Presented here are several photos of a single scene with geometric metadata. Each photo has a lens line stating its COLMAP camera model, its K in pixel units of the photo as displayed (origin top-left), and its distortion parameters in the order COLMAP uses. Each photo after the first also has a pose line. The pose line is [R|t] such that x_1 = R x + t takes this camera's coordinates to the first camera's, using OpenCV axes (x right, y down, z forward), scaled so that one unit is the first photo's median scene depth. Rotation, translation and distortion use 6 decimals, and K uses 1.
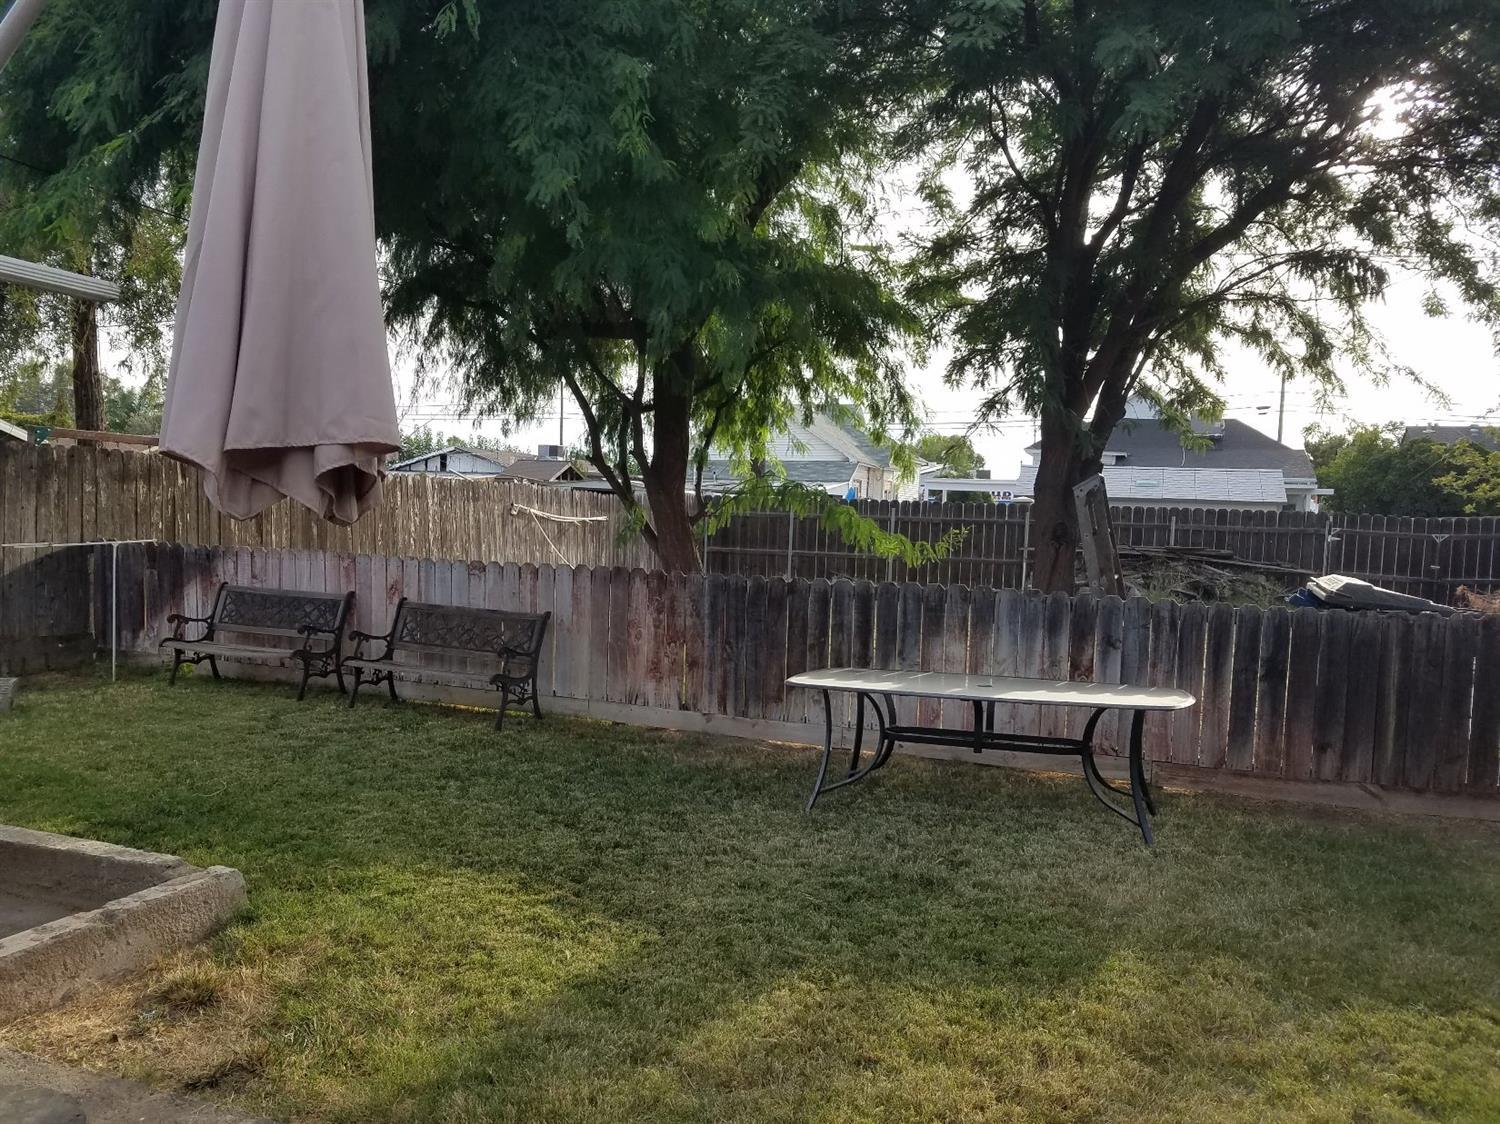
lens RADIAL K [[1224.7, 0, 755.8], [0, 1224.7, 566.7], [0, 0, 1]] dist [-0.017094, 0.022119]
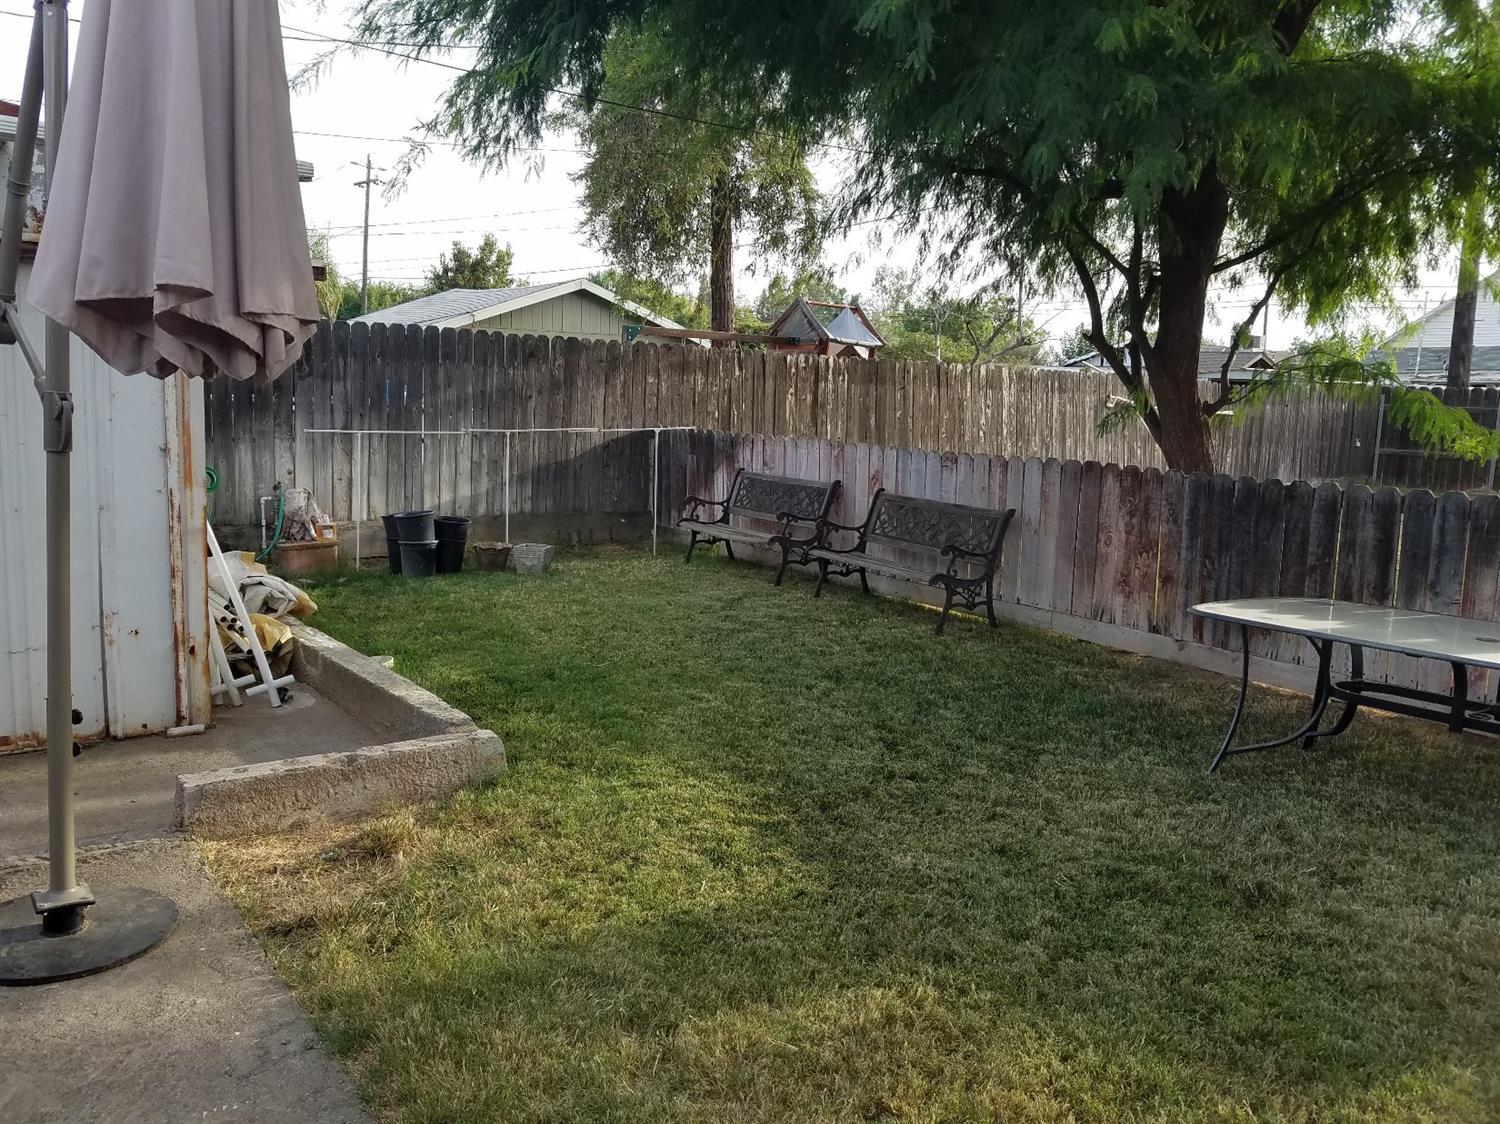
lens RADIAL K [[1224.7, 0, 751.8], [0, 1224.7, 551.1], [0, 0, 1]] dist [-0.017094, 0.022119]
pose [[0.827892, 0.064279, -0.557192, 0.175833], [-0.026473, 0.996782, 0.075658, 0.004482], [0.560262, -0.047887, 0.826930, 0.151223]]
